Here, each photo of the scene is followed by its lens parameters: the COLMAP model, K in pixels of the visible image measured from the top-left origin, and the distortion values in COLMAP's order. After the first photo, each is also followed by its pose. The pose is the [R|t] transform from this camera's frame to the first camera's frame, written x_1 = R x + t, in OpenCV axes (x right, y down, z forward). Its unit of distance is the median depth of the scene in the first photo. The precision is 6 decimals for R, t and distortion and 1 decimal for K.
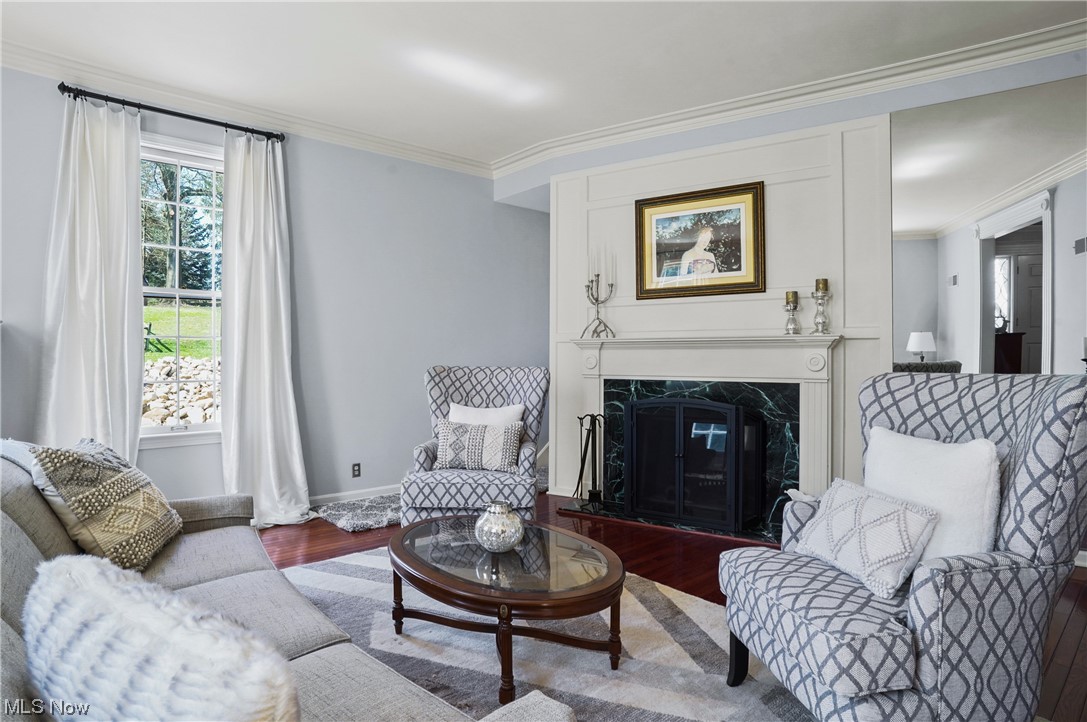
lens RADIAL K [[589.5, 0, 543.5], [0, 589.5, 361.0], [0, 0, 1]] dist [-0.059784, 0.000896]
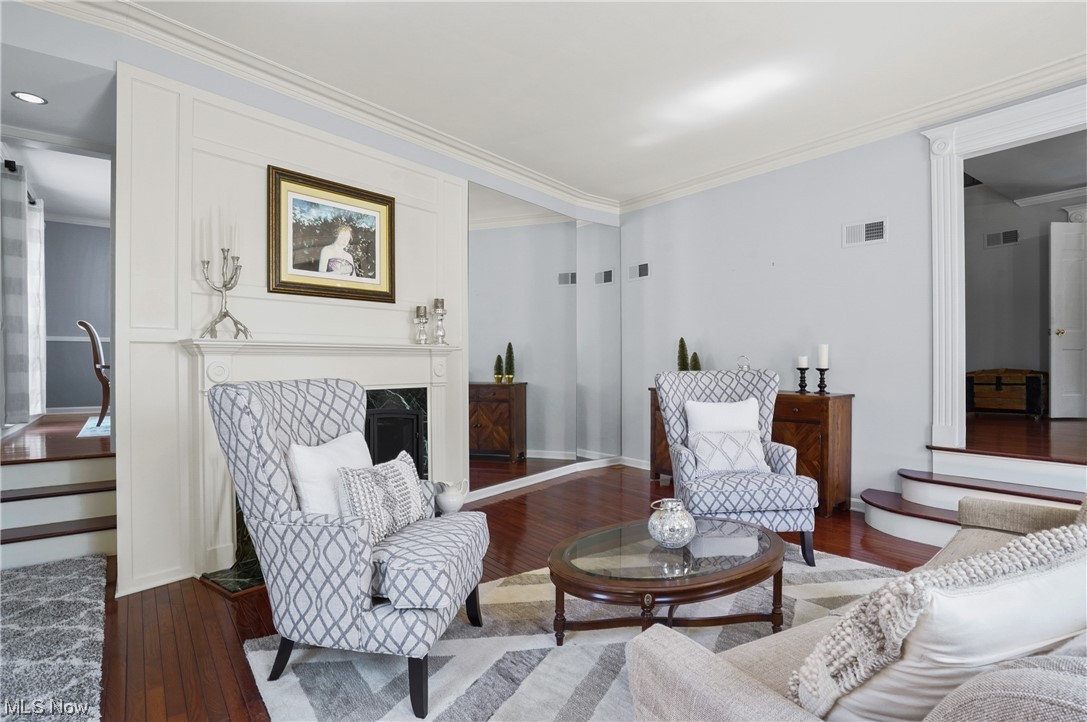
lens RADIAL K [[589.5, 0, 543.5], [0, 589.5, 361.0], [0, 0, 1]] dist [-0.059784, 0.000896]
pose [[0.064538, 0.002838, 0.997911, -0.644387], [0.012902, 0.999910, -0.003678, -0.005555], [-0.997832, 0.013113, 0.064495, 0.644345]]
